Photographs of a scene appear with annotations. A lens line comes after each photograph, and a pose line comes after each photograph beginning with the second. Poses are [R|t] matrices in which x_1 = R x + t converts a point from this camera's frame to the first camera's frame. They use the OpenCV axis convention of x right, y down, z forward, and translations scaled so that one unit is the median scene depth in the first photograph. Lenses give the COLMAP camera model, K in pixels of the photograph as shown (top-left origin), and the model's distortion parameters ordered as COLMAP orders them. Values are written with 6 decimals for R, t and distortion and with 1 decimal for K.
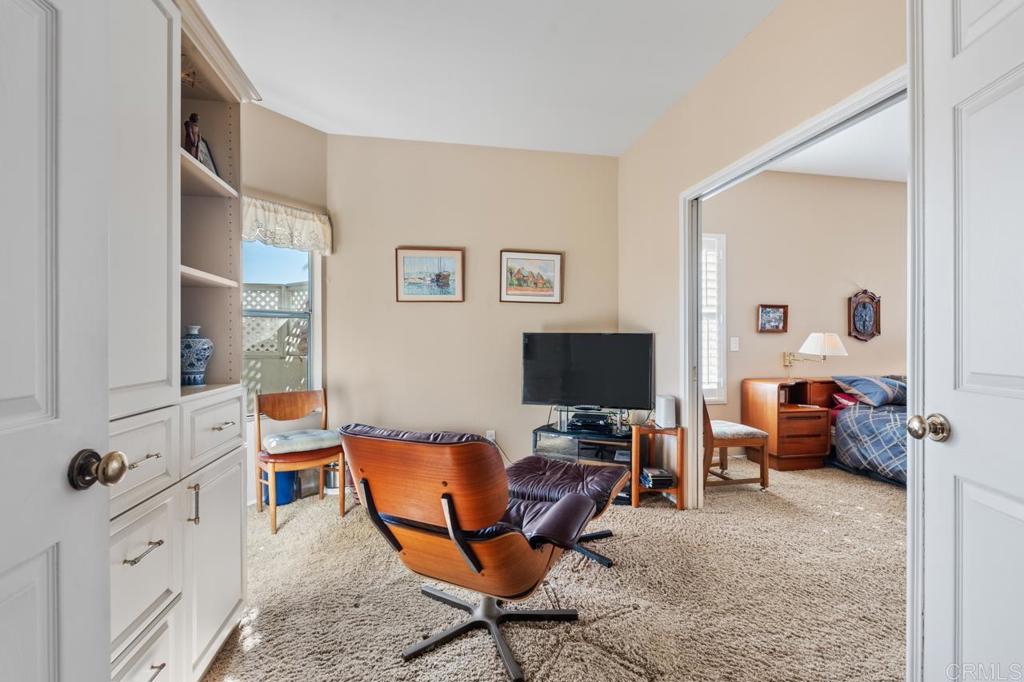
lens RADIAL K [[447.5, 0, 514.3], [0, 447.5, 341.3], [0, 0, 1]] dist [-0.007187, 0.000487]
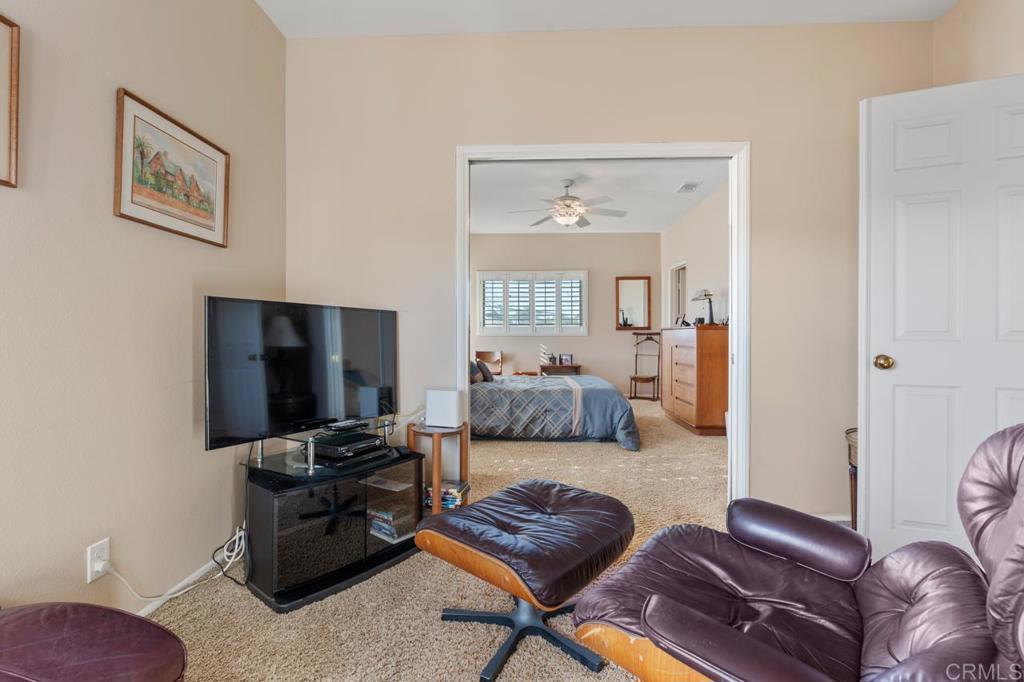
lens RADIAL K [[447.5, 0, 503.3], [0, 447.5, 337.2], [0, 0, 1]] dist [-0.007187, 0.000487]
pose [[0.246573, -0.004183, 0.969115, -0.329818], [0.001998, 0.999991, 0.003808, 0.020919], [-0.969122, 0.000997, 0.246579, 0.551721]]
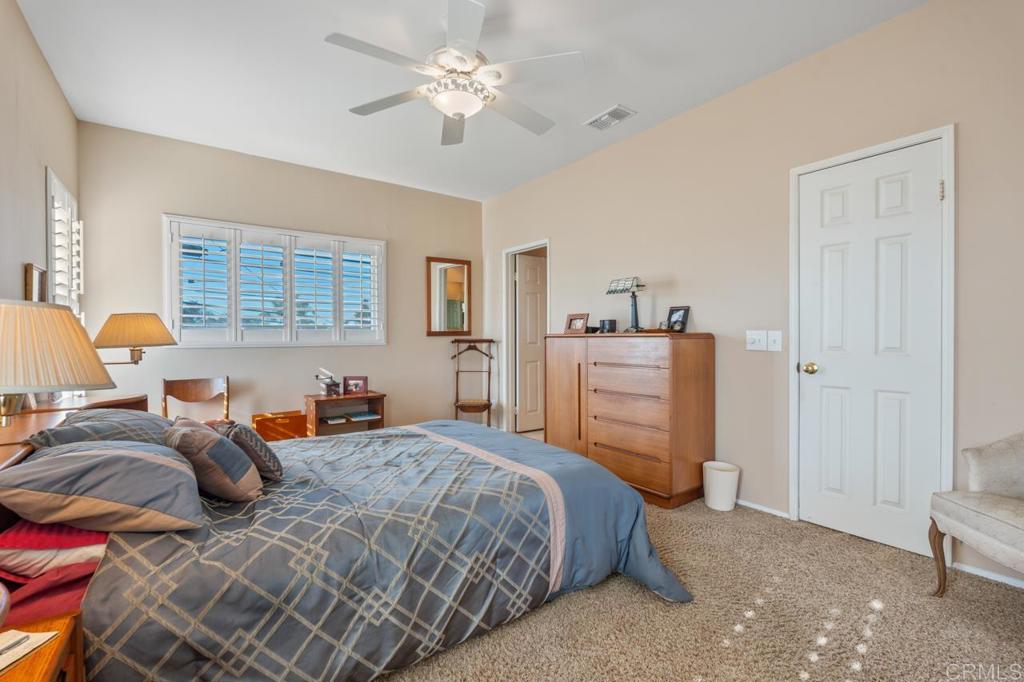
lens RADIAL K [[447.5, 0, 506.6], [0, 447.5, 341.6], [0, 0, 1]] dist [-0.007187, 0.000487]
pose [[-0.415591, -0.007815, 0.909518, 0.388535], [0.006651, 0.999910, 0.011631, 0.001352], [-0.909527, 0.010883, -0.415502, 0.885412]]
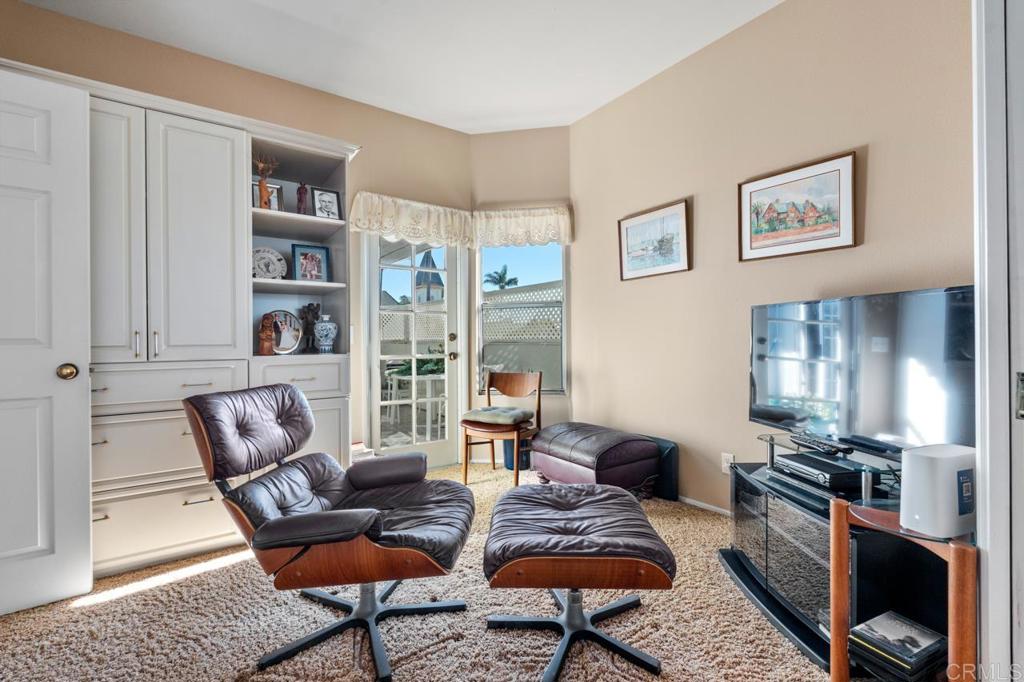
lens RADIAL K [[447.5, 0, 505.9], [0, 447.5, 336.5], [0, 0, 1]] dist [-0.007187, 0.000487]
pose [[0.401883, -0.003808, -0.915683, 0.422936], [0.022513, 0.999730, 0.005723, 0.010356], [0.915414, -0.022914, 0.401860, 0.406390]]
